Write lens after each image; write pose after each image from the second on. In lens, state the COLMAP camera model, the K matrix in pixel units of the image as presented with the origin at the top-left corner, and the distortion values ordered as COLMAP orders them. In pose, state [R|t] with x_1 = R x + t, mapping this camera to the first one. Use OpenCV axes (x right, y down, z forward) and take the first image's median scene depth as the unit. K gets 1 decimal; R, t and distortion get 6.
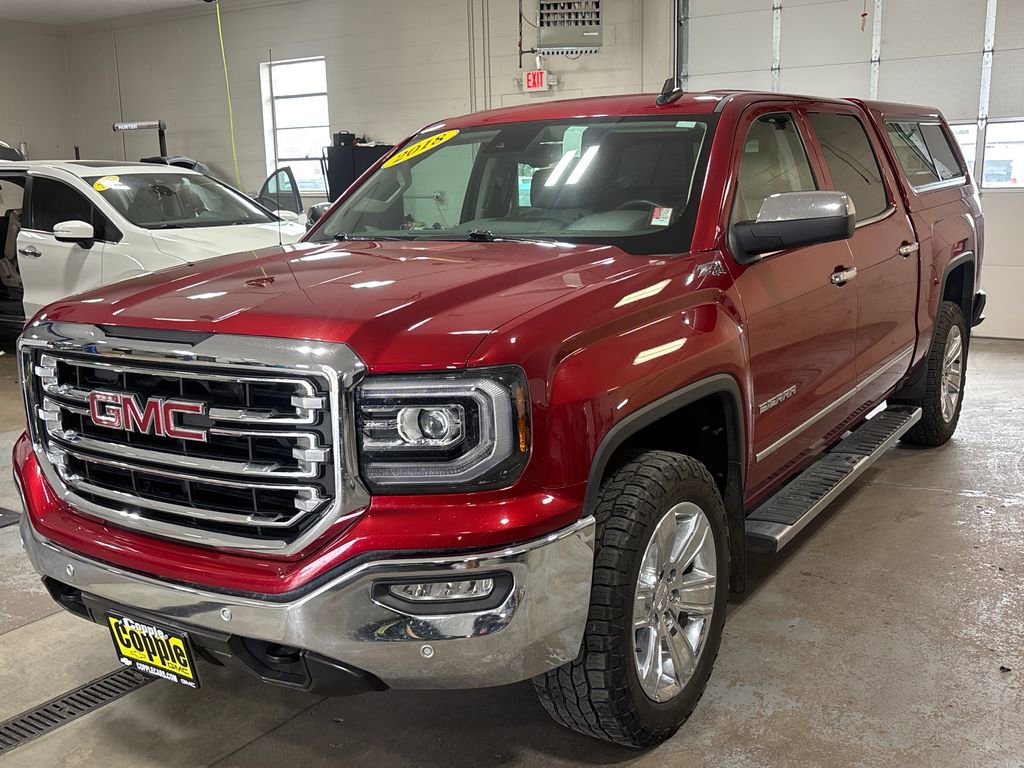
lens RADIAL K [[1041.9, 0, 516.0], [0, 1041.9, 390.8], [0, 0, 1]] dist [0.010481, 0.000000]
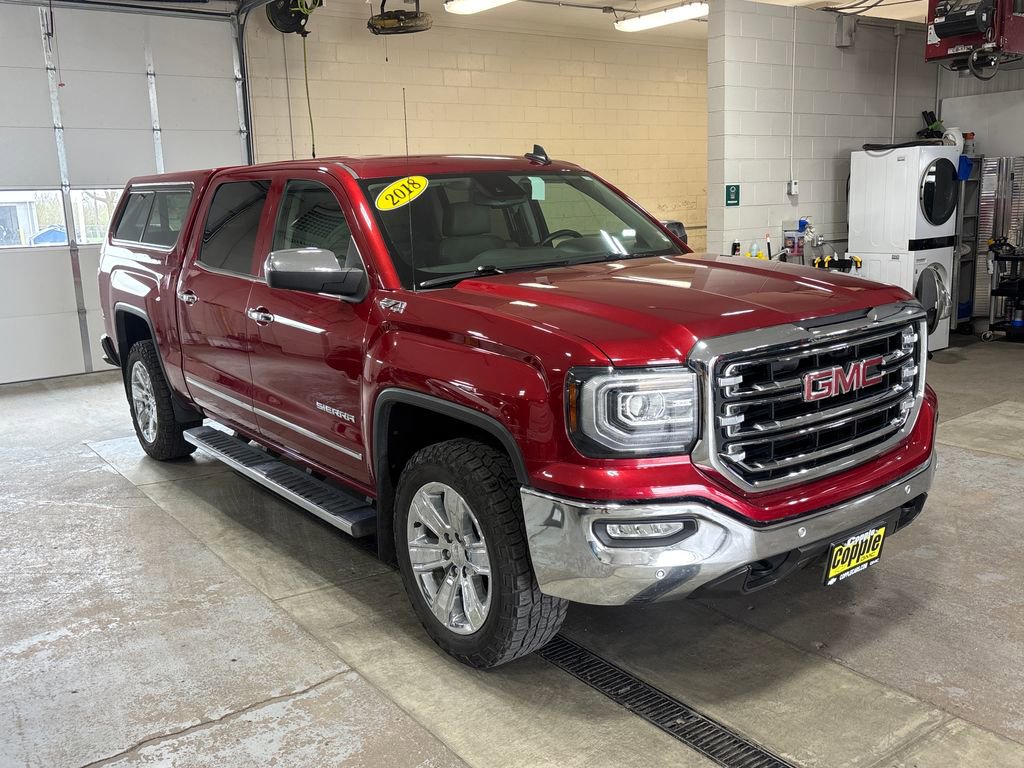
lens RADIAL K [[946.3, 0, 513.0], [0, 946.3, 384.2], [0, 0, 1]] dist [0.018500, 0.000000]
pose [[0.342820, -0.172076, 0.923507, -1.514145], [0.222630, 0.969956, 0.098087, -0.169051], [-0.912639, 0.171974, 0.370829, 0.880032]]
